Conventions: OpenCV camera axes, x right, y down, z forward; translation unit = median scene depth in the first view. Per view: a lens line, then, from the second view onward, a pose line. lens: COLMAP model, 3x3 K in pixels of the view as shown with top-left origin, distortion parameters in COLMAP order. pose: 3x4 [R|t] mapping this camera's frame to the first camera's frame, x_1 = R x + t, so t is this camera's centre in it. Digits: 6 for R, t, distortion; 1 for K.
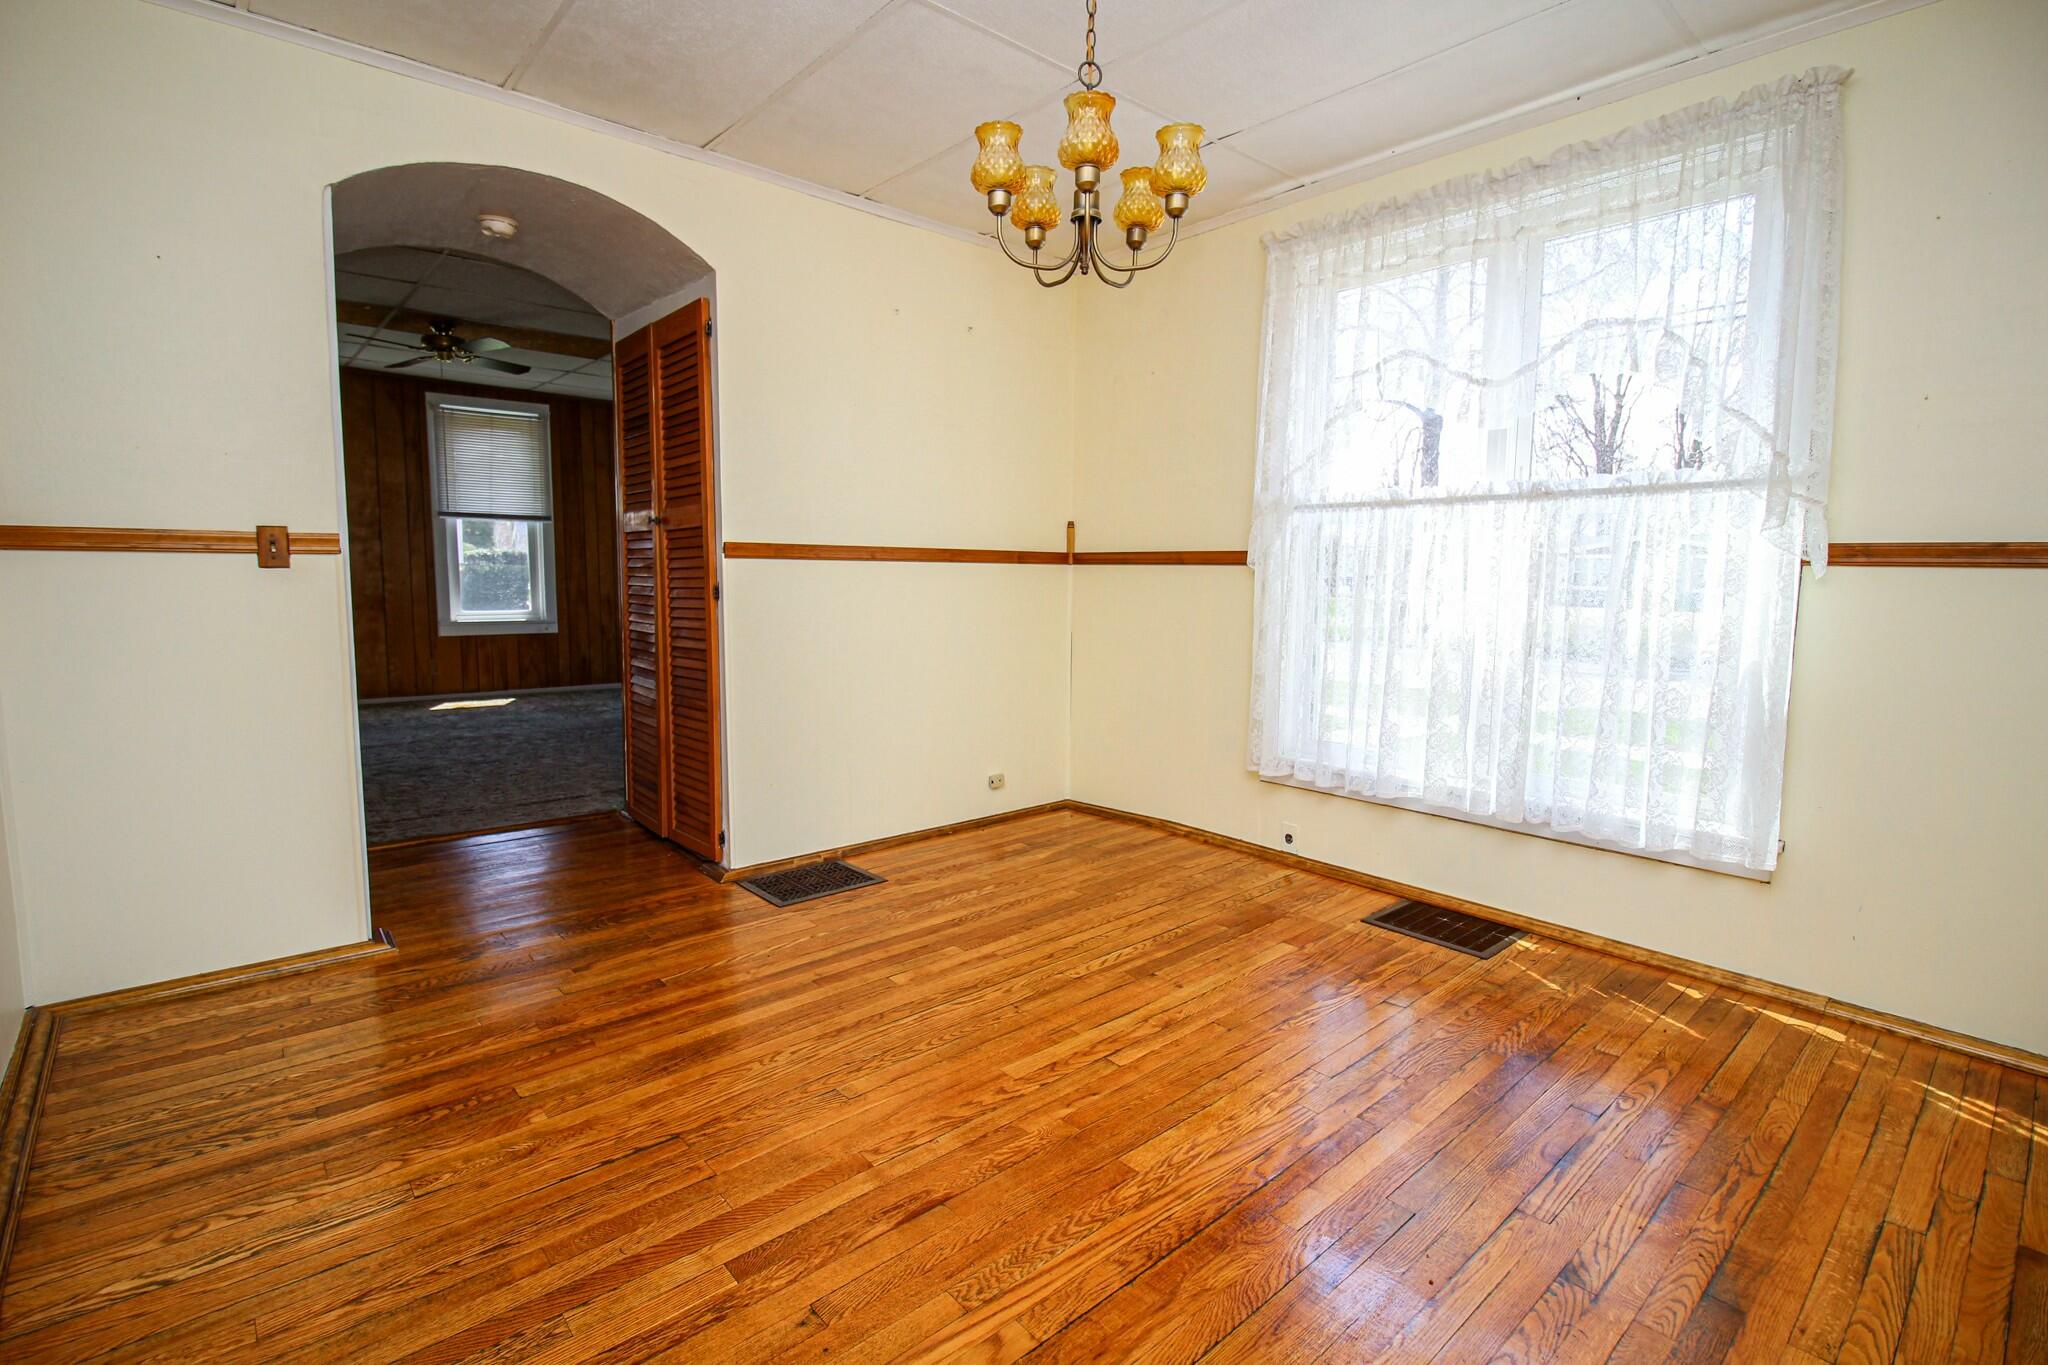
lens RADIAL K [[950.5, 0, 1028.3], [0, 950.5, 675.6], [0, 0, 1]] dist [-0.003779, -0.010779]
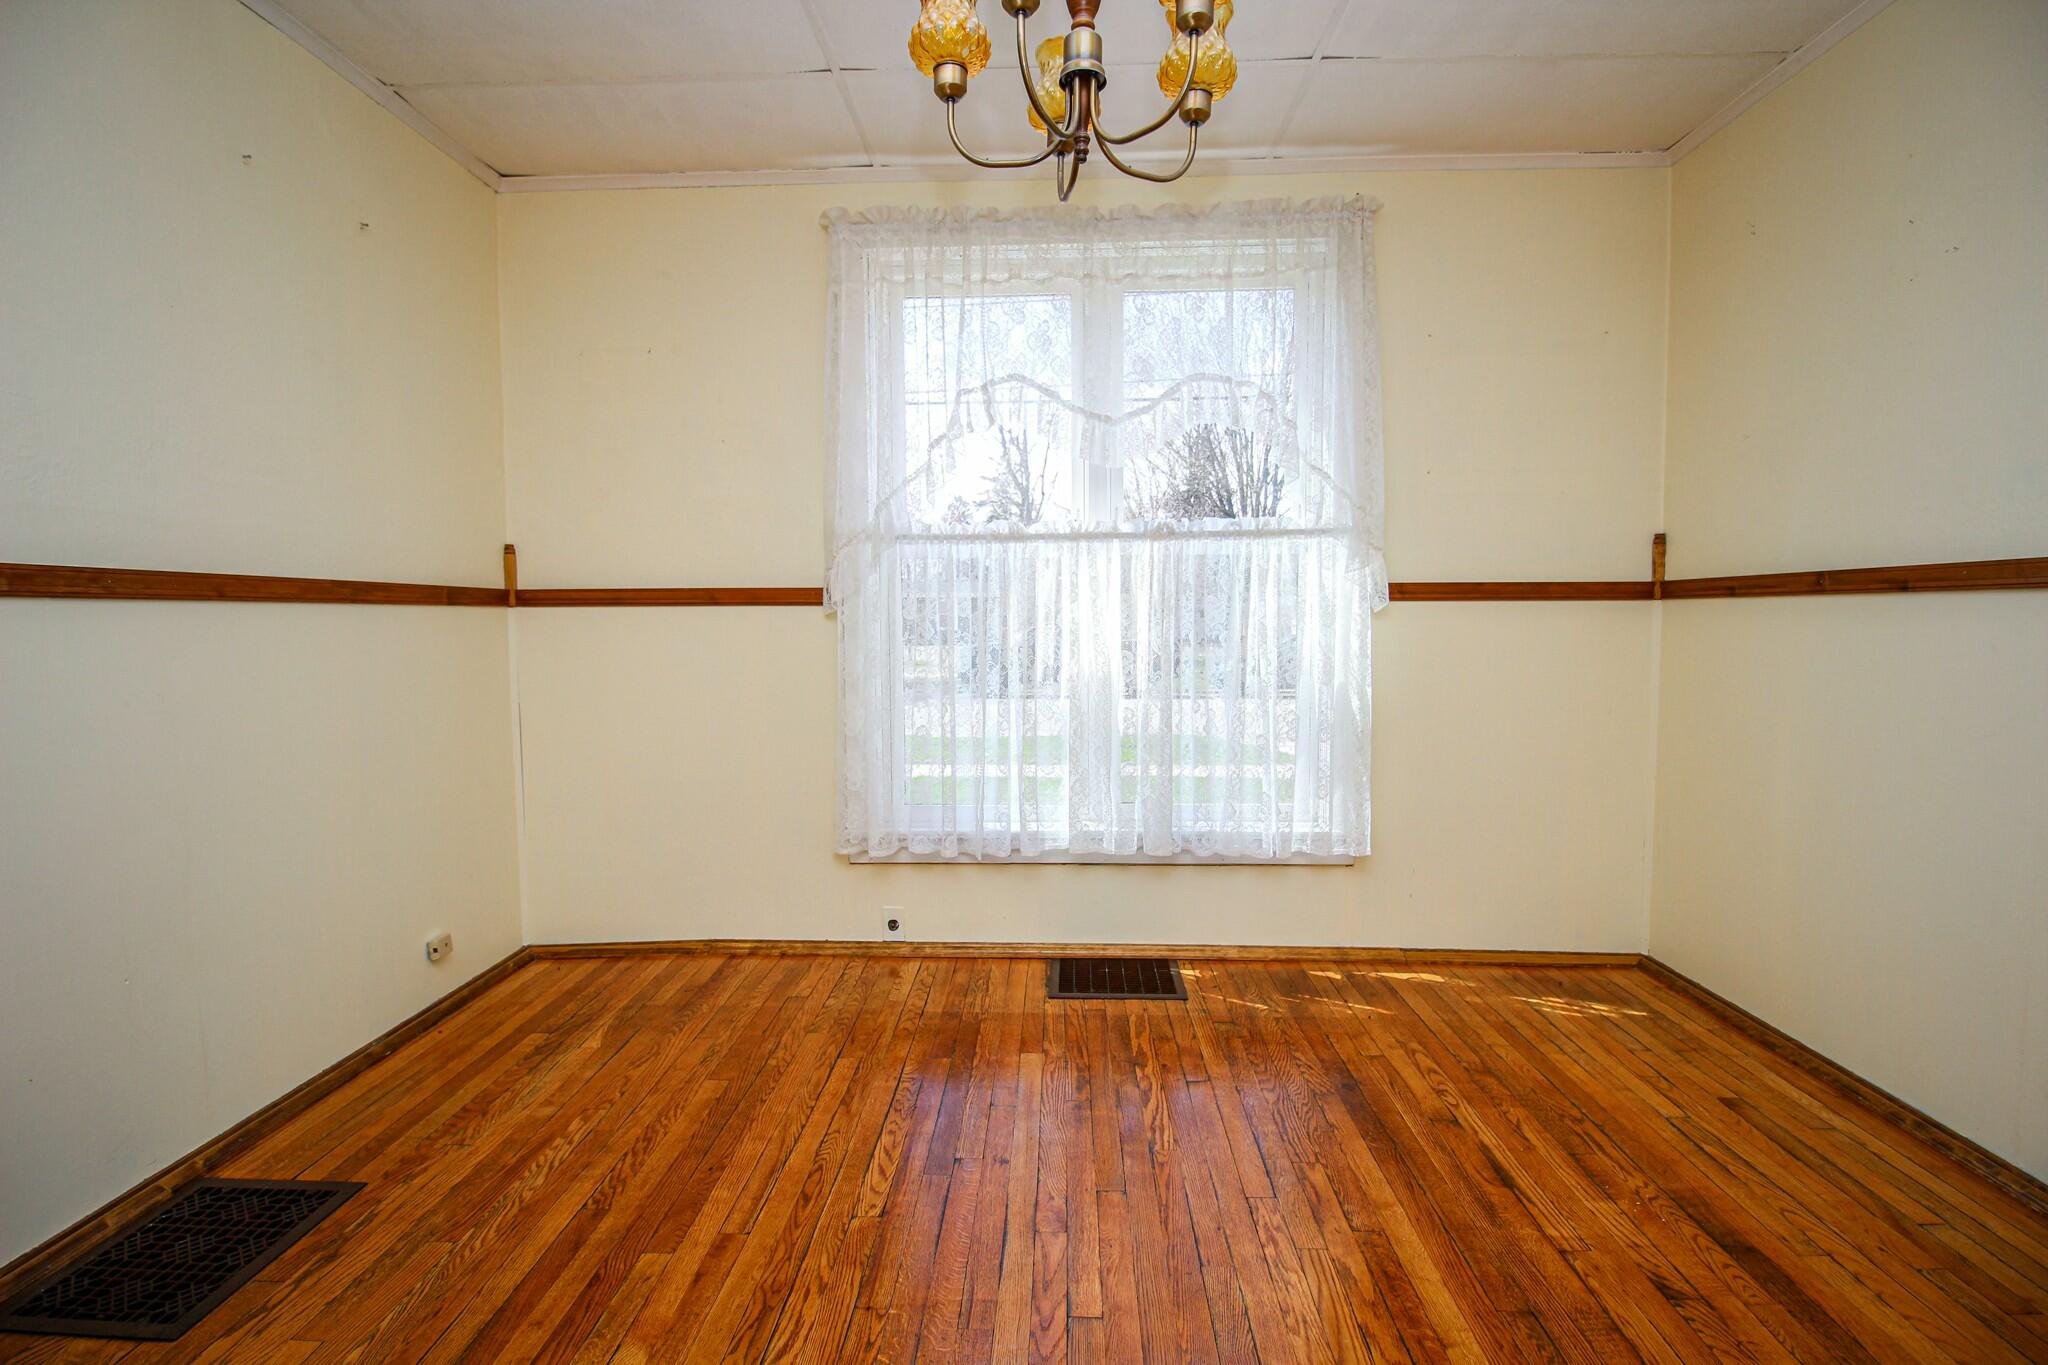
lens RADIAL K [[950.5, 0, 1034.5], [0, 950.5, 677.5], [0, 0, 1]] dist [-0.003779, -0.010779]
pose [[0.685161, -0.060761, 0.725853, -0.313996], [0.090986, 0.995849, -0.002523, -0.045960], [-0.722687, 0.067771, 0.687845, 0.398086]]
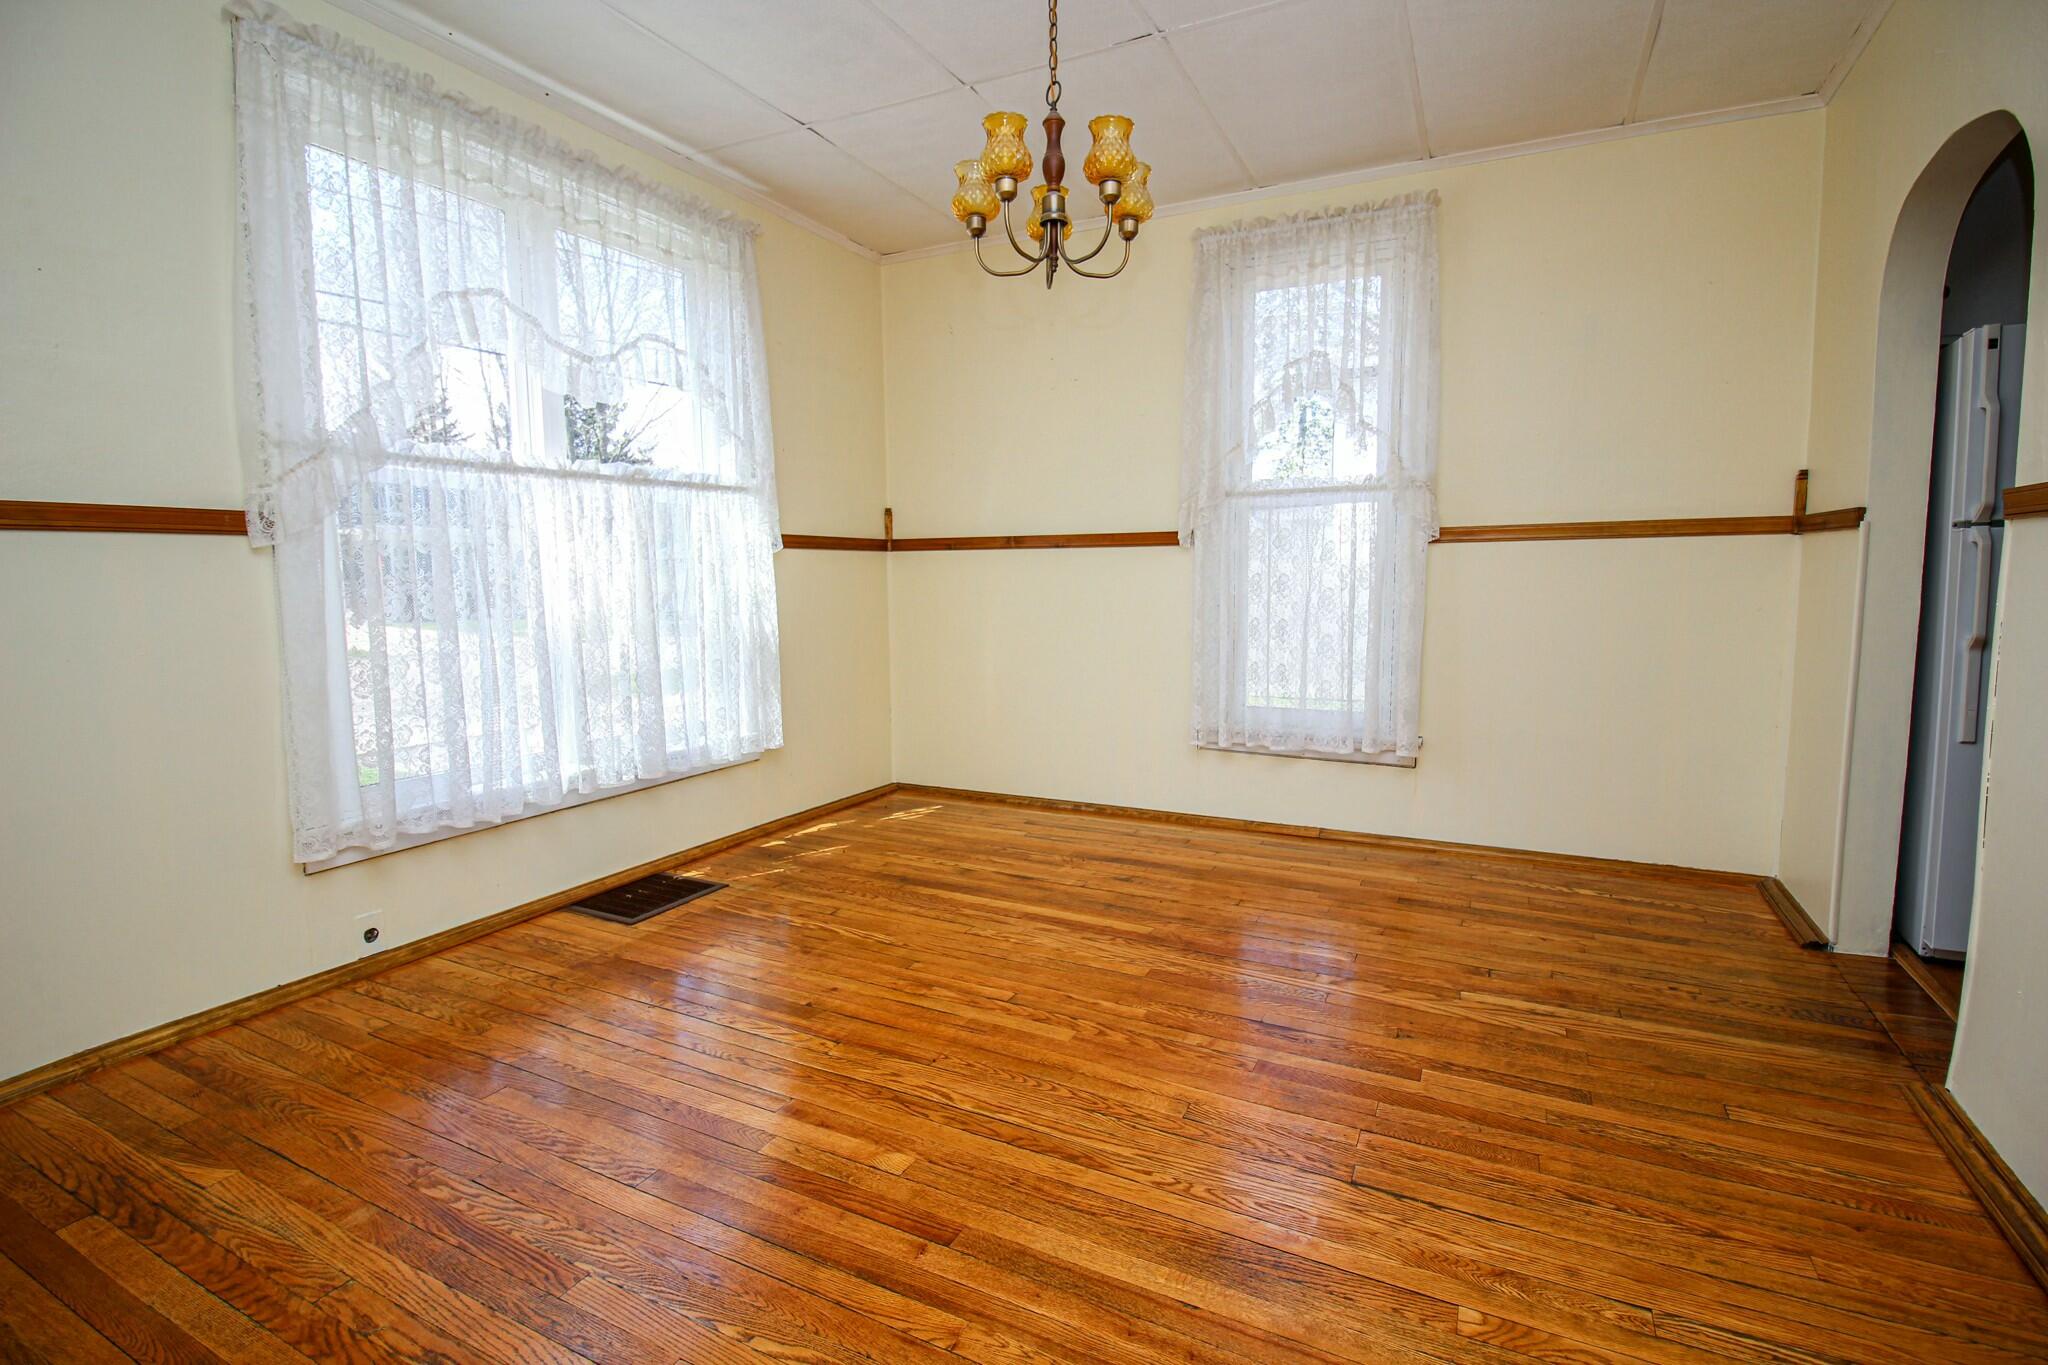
lens RADIAL K [[950.5, 0, 1032.5], [0, 950.5, 670.9], [0, 0, 1]] dist [-0.003779, -0.010779]
pose [[-0.382984, -0.103687, 0.917918, -0.670871], [0.102594, 0.982759, 0.153816, -0.094497], [-0.918040, 0.153081, -0.365743, 1.008853]]
